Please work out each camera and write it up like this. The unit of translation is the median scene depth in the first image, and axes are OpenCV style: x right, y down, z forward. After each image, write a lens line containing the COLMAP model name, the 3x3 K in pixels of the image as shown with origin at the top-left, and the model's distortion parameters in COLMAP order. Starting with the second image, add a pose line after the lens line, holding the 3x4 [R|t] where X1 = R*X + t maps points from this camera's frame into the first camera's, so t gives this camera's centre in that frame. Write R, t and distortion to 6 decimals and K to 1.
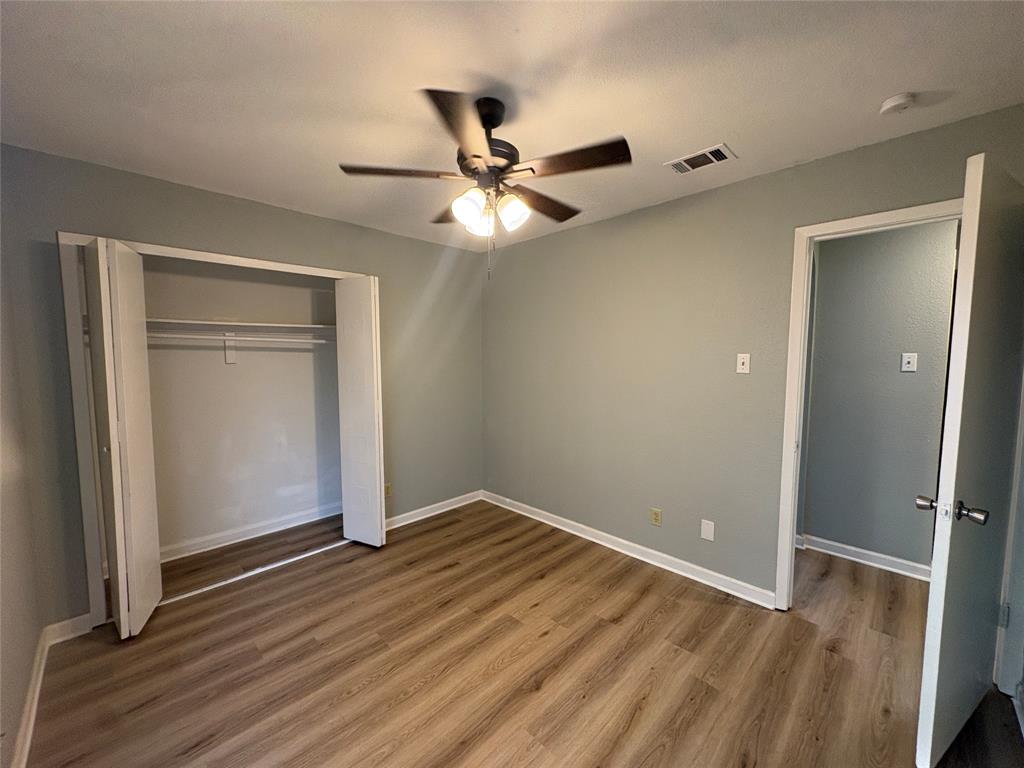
lens RADIAL K [[406.9, 0, 514.9], [0, 406.9, 382.8], [0, 0, 1]] dist [0.000291, 0.000744]
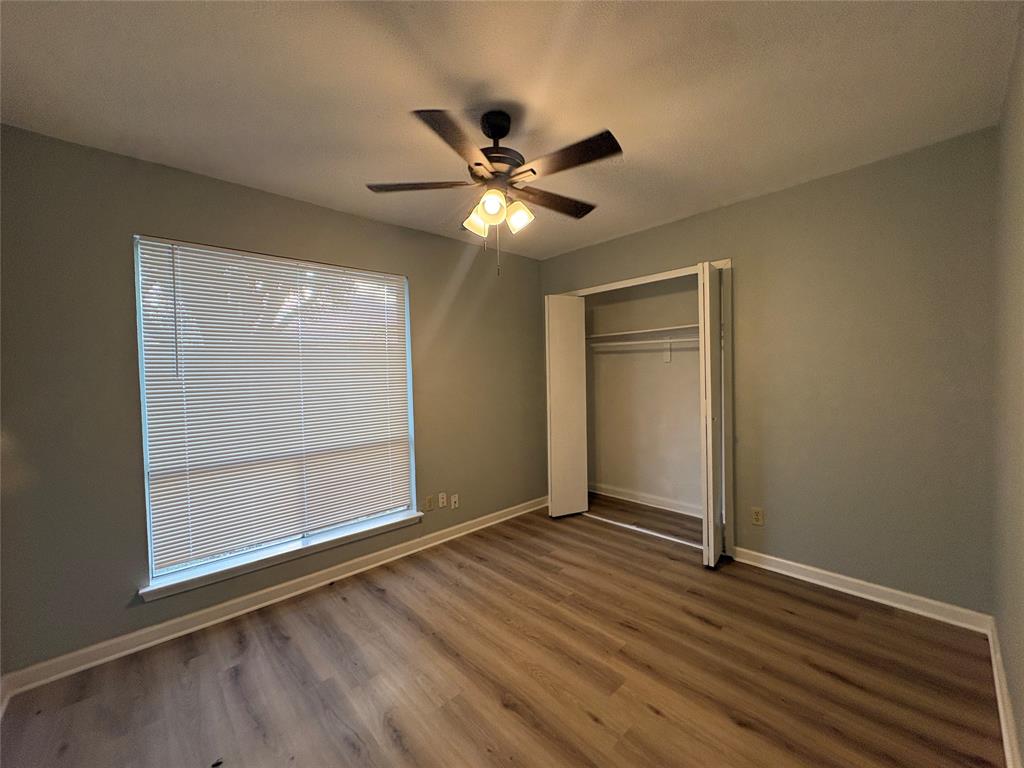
lens RADIAL K [[406.9, 0, 515.4], [0, 406.9, 387.4], [0, 0, 1]] dist [0.000291, 0.000744]
pose [[-0.039040, 0.040260, -0.998426, 0.682664], [-0.042890, 0.998200, 0.041927, -0.004732], [0.998317, 0.044459, -0.037243, 0.740707]]
